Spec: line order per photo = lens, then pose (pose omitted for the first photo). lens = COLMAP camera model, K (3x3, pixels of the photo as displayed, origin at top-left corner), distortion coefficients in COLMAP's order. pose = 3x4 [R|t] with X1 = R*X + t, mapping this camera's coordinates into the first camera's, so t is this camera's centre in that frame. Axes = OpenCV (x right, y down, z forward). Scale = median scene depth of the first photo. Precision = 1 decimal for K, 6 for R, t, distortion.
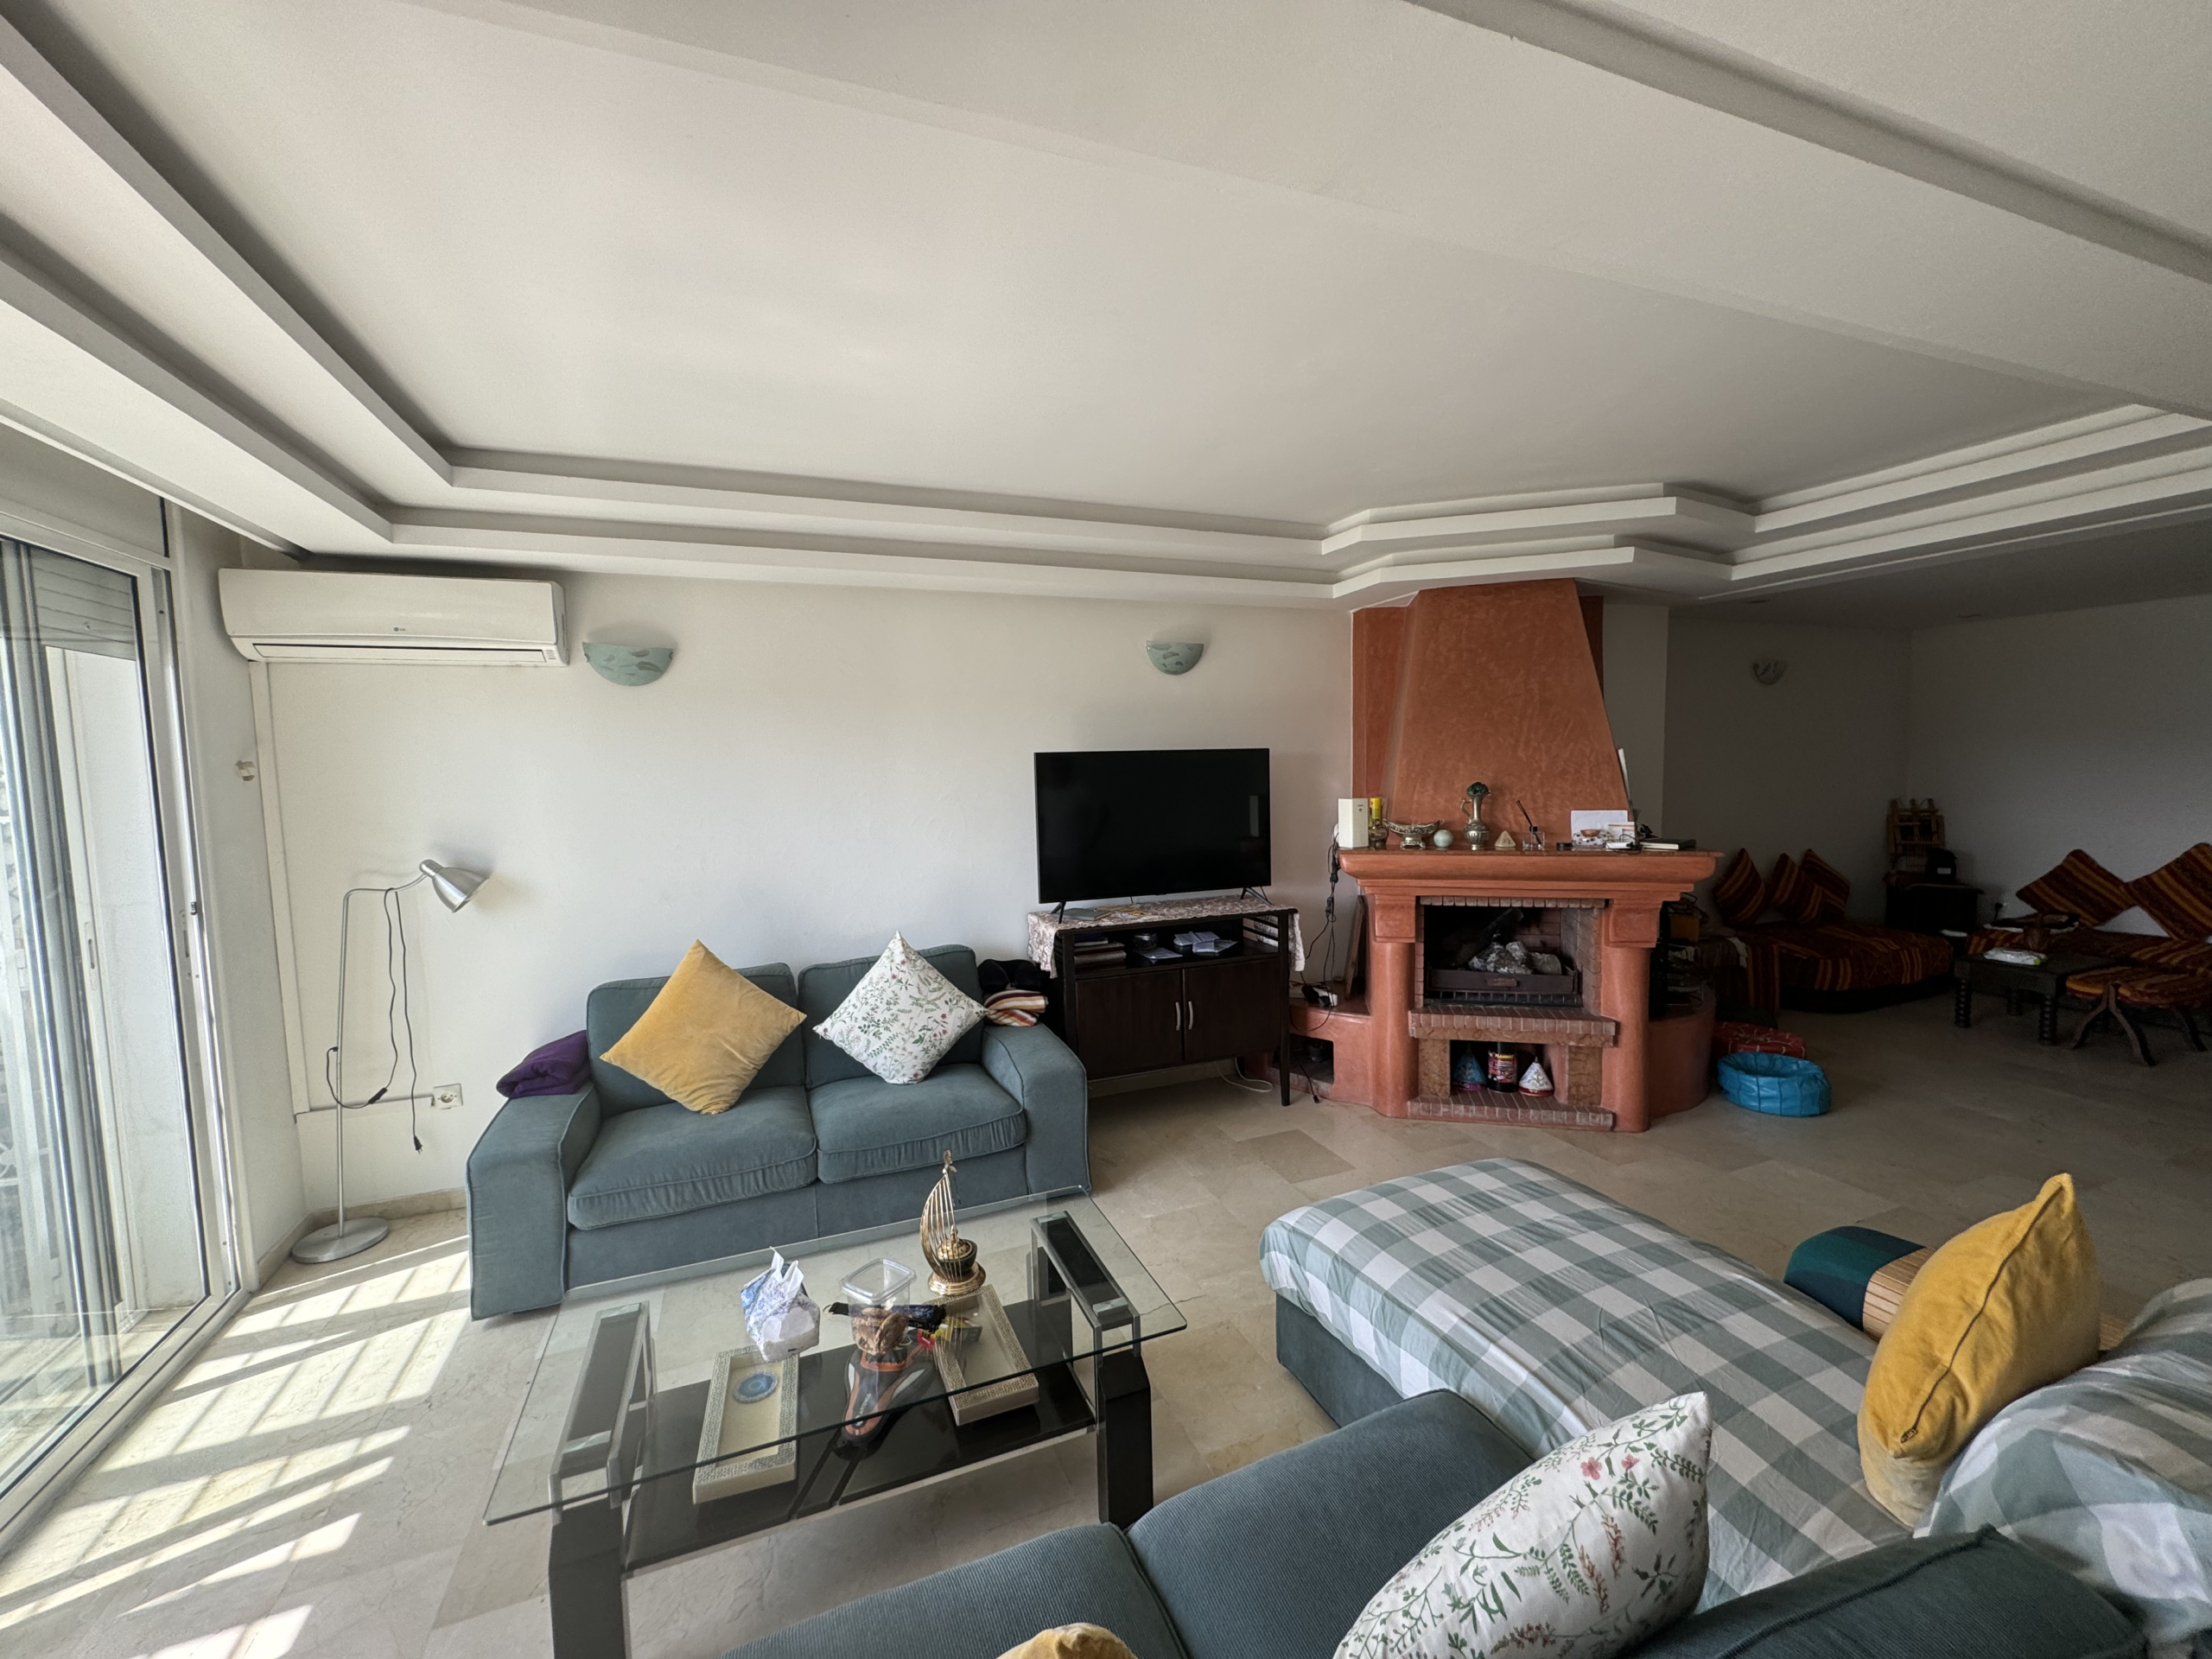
lens RADIAL K [[891.4, 0, 1108.3], [0, 891.4, 830.3], [0, 0, 1]] dist [0.002897, 0.000559]
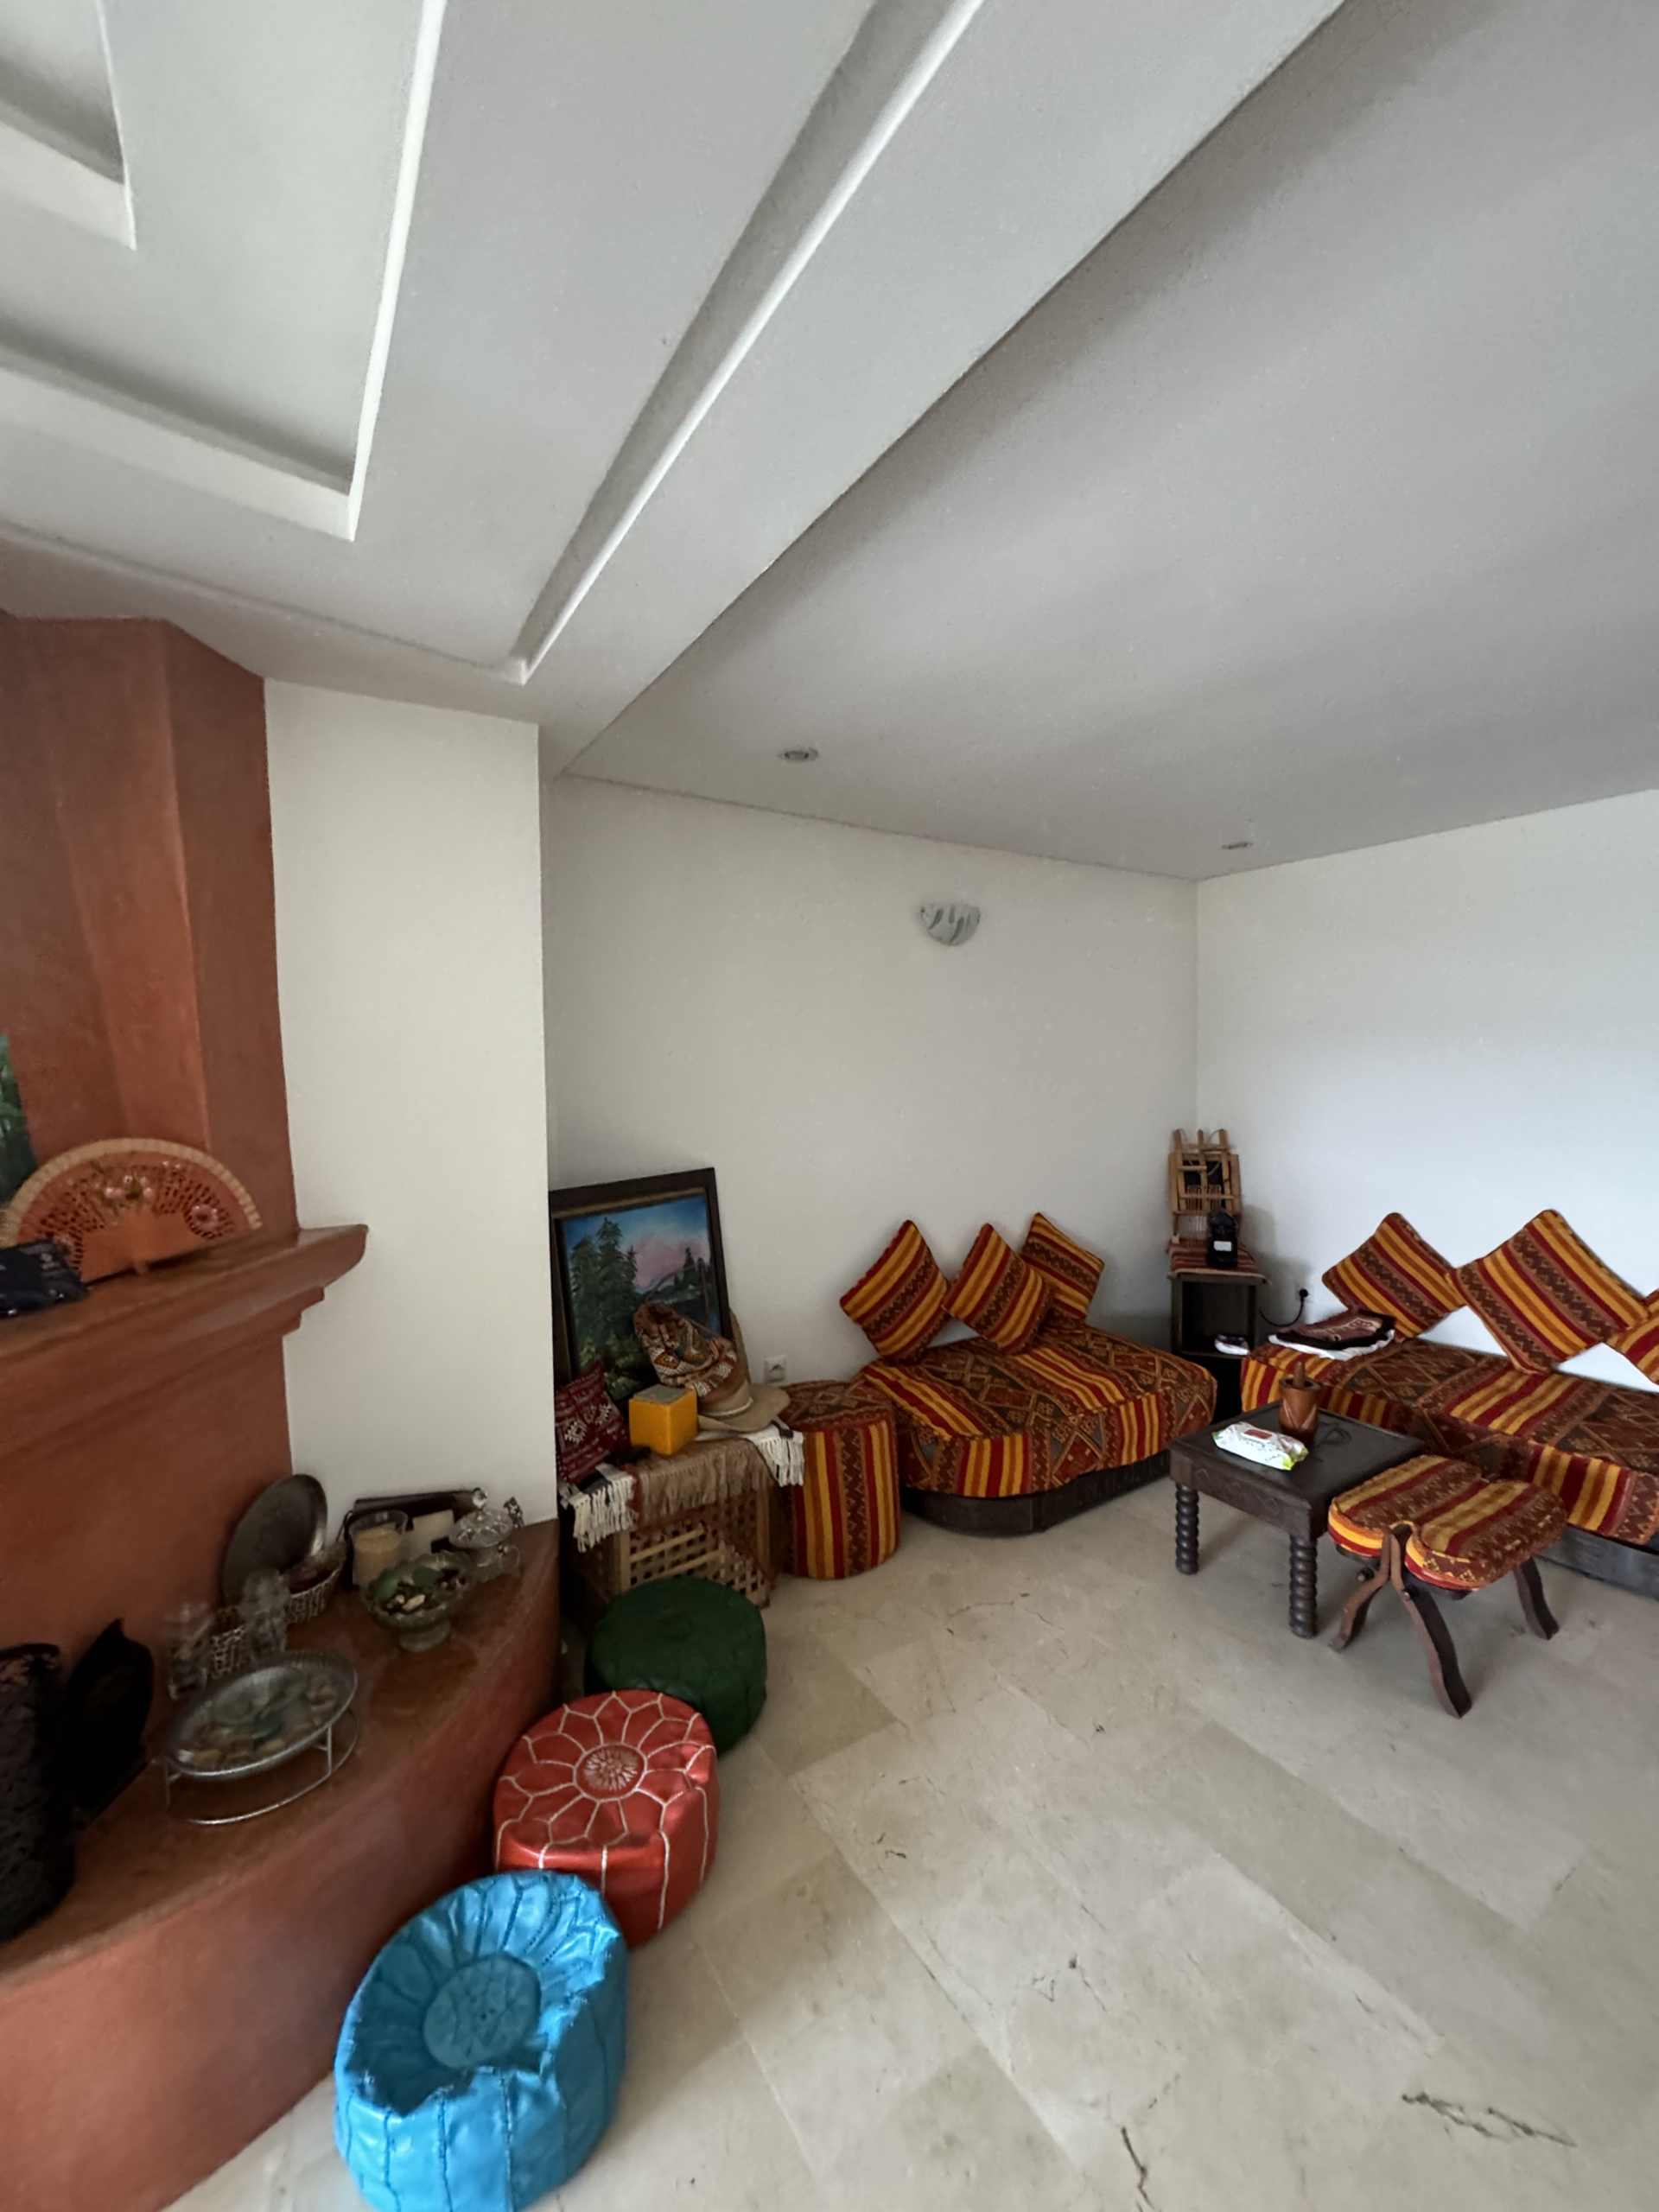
lens RADIAL K [[891.4, 0, 825.8], [0, 891.4, 1107.5], [0, 0, 1]] dist [0.002897, 0.000559]
pose [[0.981608, 0.004323, 0.190859, 0.561156], [0.000390, 0.999696, -0.024651, -0.040608], [-0.190908, 0.024272, 0.981308, 0.446331]]
